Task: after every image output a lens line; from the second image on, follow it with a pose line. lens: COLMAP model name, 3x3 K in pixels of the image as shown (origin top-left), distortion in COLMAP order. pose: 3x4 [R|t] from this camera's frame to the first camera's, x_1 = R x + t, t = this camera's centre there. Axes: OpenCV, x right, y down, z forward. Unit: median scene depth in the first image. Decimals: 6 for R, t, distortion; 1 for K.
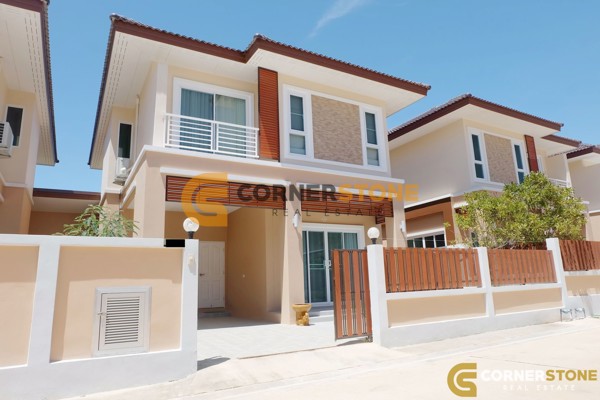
lens RADIAL K [[402.2, 0, 302.7], [0, 402.2, 199.3], [0, 0, 1]] dist [-0.030530, 0.003435]
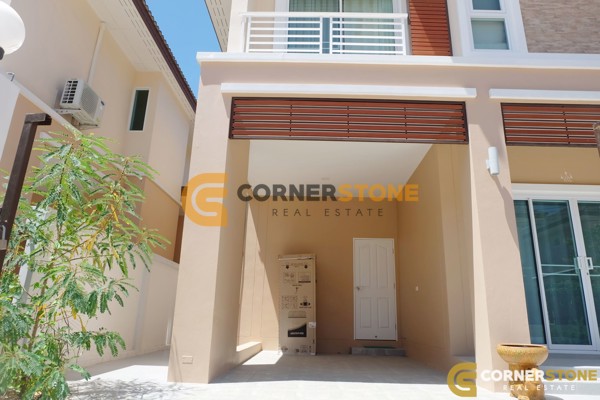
lens RADIAL K [[402.2, 0, 302.7], [0, 402.2, 199.3], [0, 0, 1]] dist [-0.030530, 0.003435]
pose [[0.855417, -0.091357, -0.509819, 0.023591], [0.051582, 0.994454, -0.091652, 0.115192], [0.515364, 0.052104, 0.855386, 0.441056]]
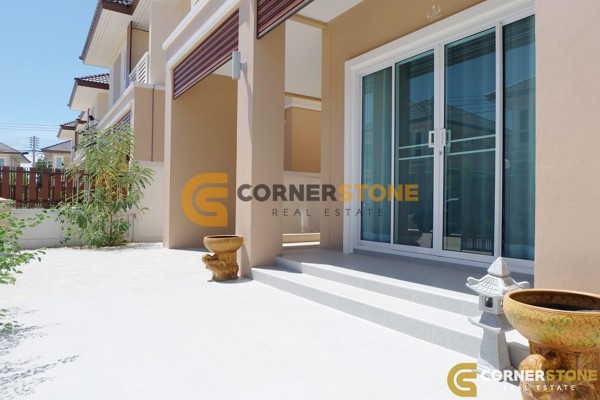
lens RADIAL K [[402.2, 0, 302.7], [0, 402.2, 199.3], [0, 0, 1]] dist [-0.030530, 0.003435]
pose [[0.067935, 0.032085, -0.997174, 0.415194], [0.199204, 0.978921, 0.045069, 0.181202], [0.977600, -0.201702, 0.060112, 0.907705]]
